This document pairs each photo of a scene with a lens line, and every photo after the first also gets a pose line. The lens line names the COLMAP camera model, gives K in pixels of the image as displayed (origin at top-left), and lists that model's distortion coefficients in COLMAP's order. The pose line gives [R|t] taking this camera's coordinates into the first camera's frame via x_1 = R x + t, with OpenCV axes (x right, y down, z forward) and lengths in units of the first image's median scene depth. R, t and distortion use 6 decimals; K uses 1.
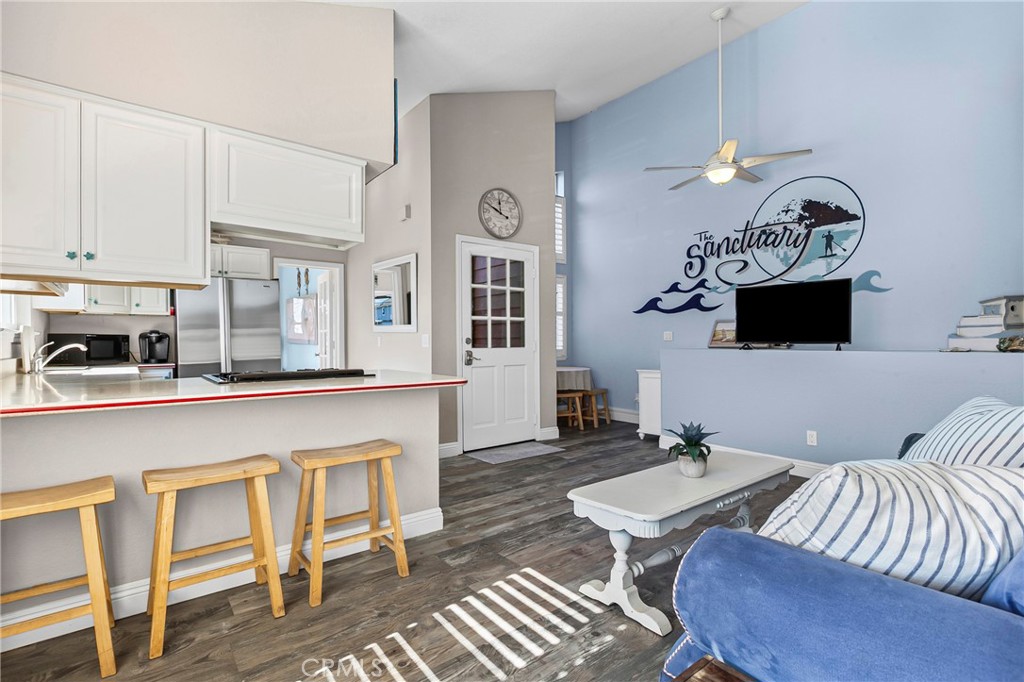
lens RADIAL K [[478.5, 0, 512.0], [0, 478.5, 341.0], [0, 0, 1]] dist [-0.001188, 0.000012]
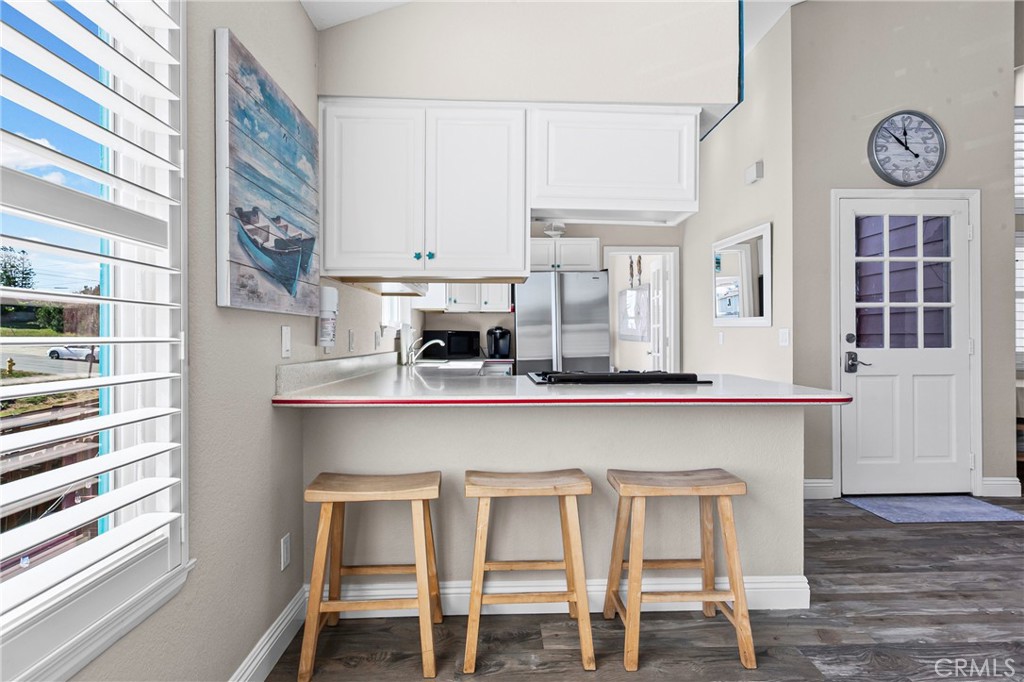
lens RADIAL K [[560.5, 0, 511.4], [0, 560.5, 337.9], [0, 0, 1]] dist [-0.003327, 0.000186]
pose [[0.806595, 0.003280, -0.591095, -0.010661], [-0.002810, 0.999995, 0.001715, -0.000477], [0.591098, 0.000278, 0.806600, 0.064754]]
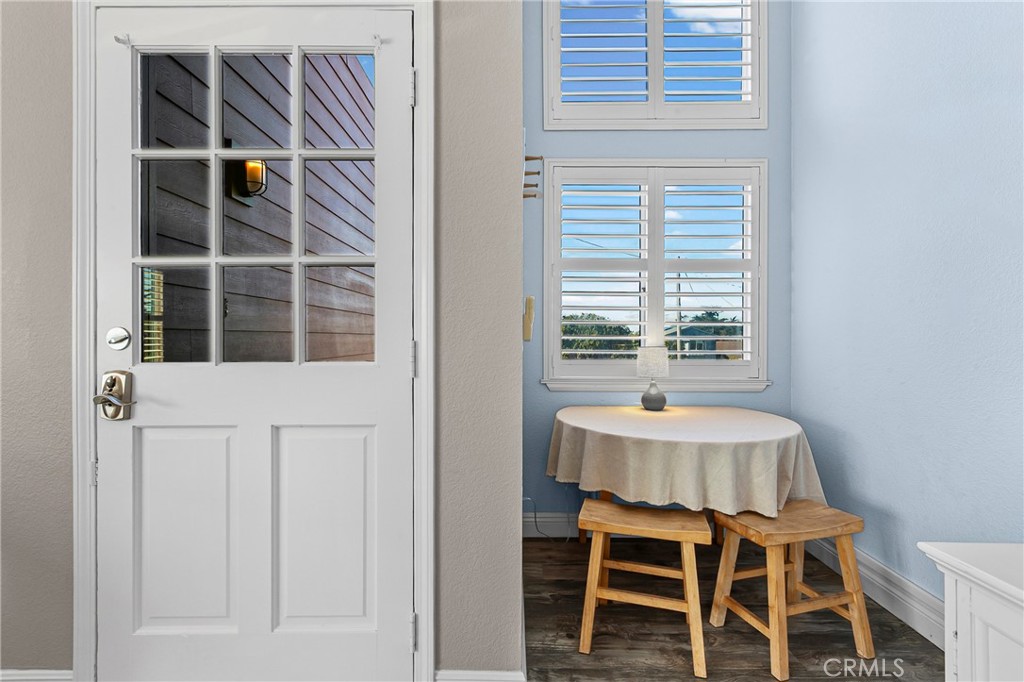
lens RADIAL K [[460.2, 0, 510.7], [0, 460.2, 347.4], [0, 0, 1]] dist [0.000235, -0.000116]
pose [[0.792101, 0.007794, -0.610340, 0.426781], [-0.002967, 0.999956, 0.008919, 0.003534], [0.610383, -0.005254, 0.792089, 1.424920]]
